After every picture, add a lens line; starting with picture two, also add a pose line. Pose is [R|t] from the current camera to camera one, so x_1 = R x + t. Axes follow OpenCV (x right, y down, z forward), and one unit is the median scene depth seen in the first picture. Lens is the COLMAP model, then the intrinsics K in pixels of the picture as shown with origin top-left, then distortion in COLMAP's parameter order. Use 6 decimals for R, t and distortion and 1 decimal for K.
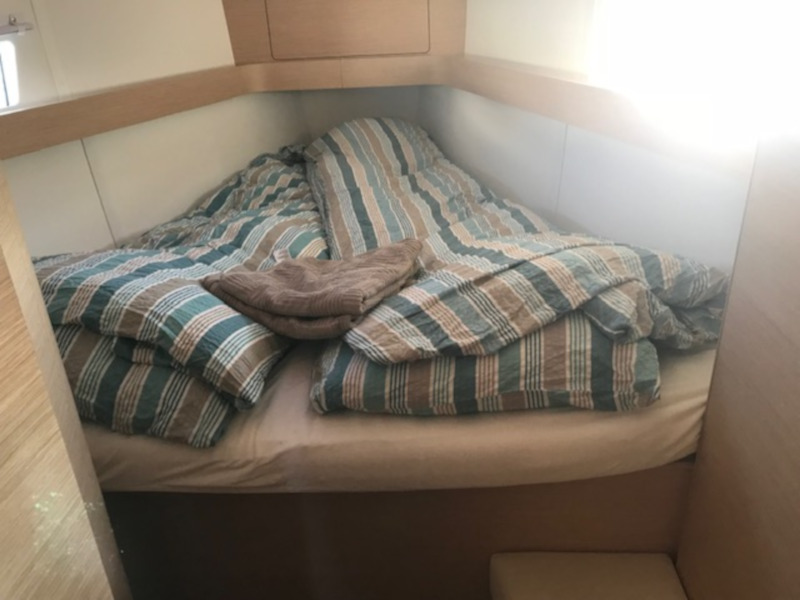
lens RADIAL K [[638.6, 0, 399.4], [0, 638.6, 300.0], [0, 0, 1]] dist [0.016960, -0.035827]
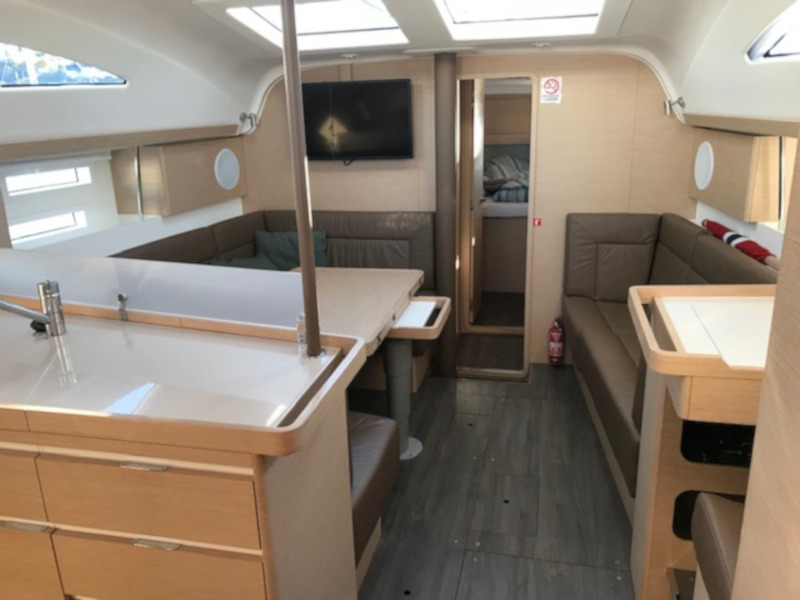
lens RADIAL K [[638.6, 0, 399.3], [0, 638.6, 299.6], [0, 0, 1]] dist [0.016960, -0.035827]
pose [[0.980433, 0.027264, -0.194955, 0.112420], [-0.054572, 0.989190, -0.136109, 1.485407], [0.189136, 0.144085, 0.971322, -3.422889]]
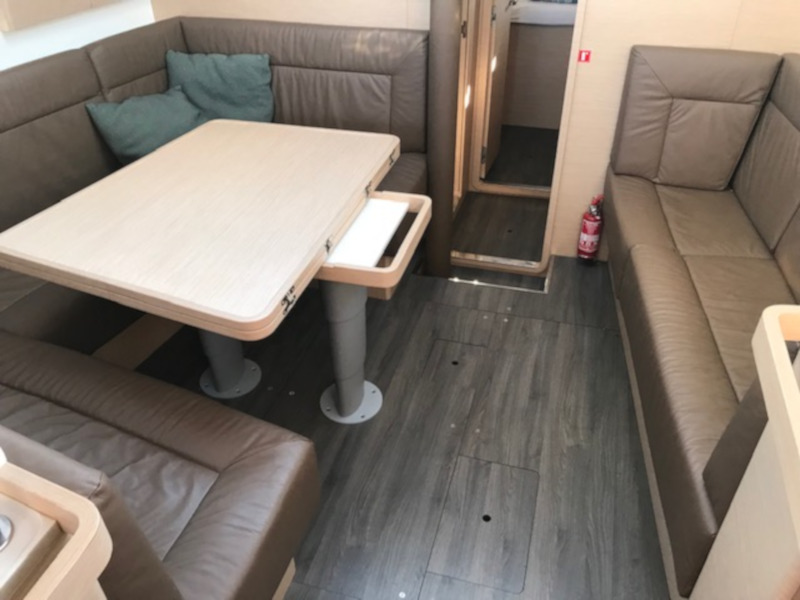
lens RADIAL K [[638.6, 0, 403.2], [0, 638.6, 301.8], [0, 0, 1]] dist [0.016960, -0.035827]
pose [[0.970244, 0.133750, -0.201833, 0.109367], [-0.095230, 0.977197, 0.189780, 1.048992], [0.222614, -0.164913, 0.960857, -2.455602]]
